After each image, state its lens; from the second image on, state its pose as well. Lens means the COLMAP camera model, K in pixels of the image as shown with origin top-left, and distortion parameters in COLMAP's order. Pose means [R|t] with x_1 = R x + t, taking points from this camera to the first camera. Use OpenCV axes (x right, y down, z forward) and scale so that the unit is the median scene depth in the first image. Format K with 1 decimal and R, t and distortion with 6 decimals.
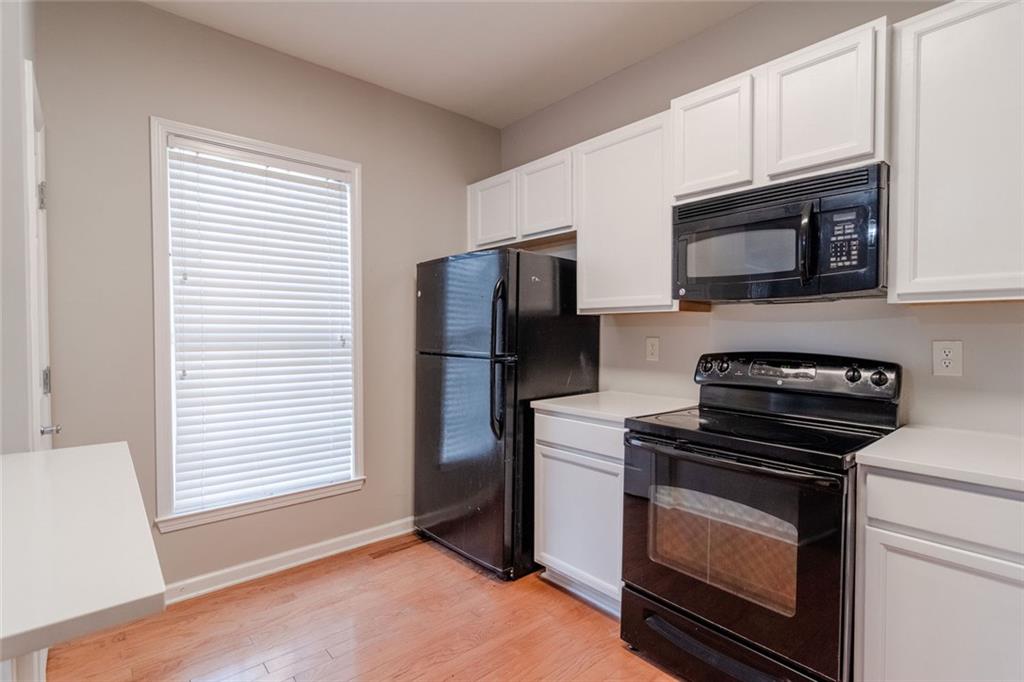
lens RADIAL K [[489.4, 0, 514.3], [0, 489.4, 337.6], [0, 0, 1]] dist [0.000117, 0.002187]
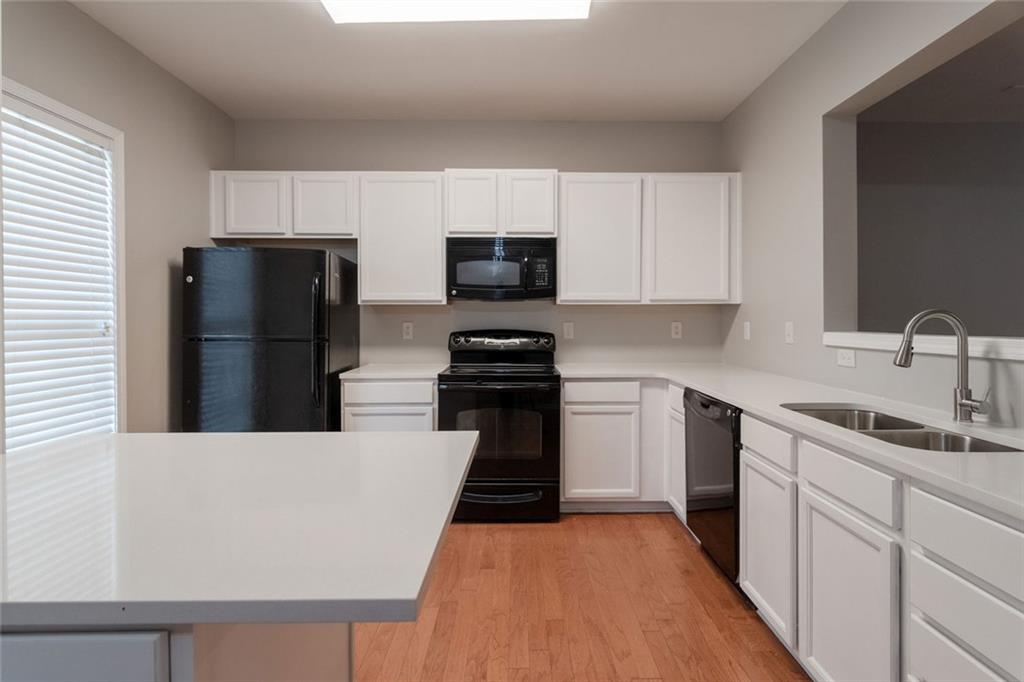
lens RADIAL K [[489.4, 0, 516.9], [0, 489.4, 320.4], [0, 0, 1]] dist [0.000117, 0.002187]
pose [[0.657799, -0.005319, 0.753175, -0.606583], [0.009963, 0.999949, -0.001639, 0.000752], [-0.753128, 0.008581, 0.657818, -0.161768]]
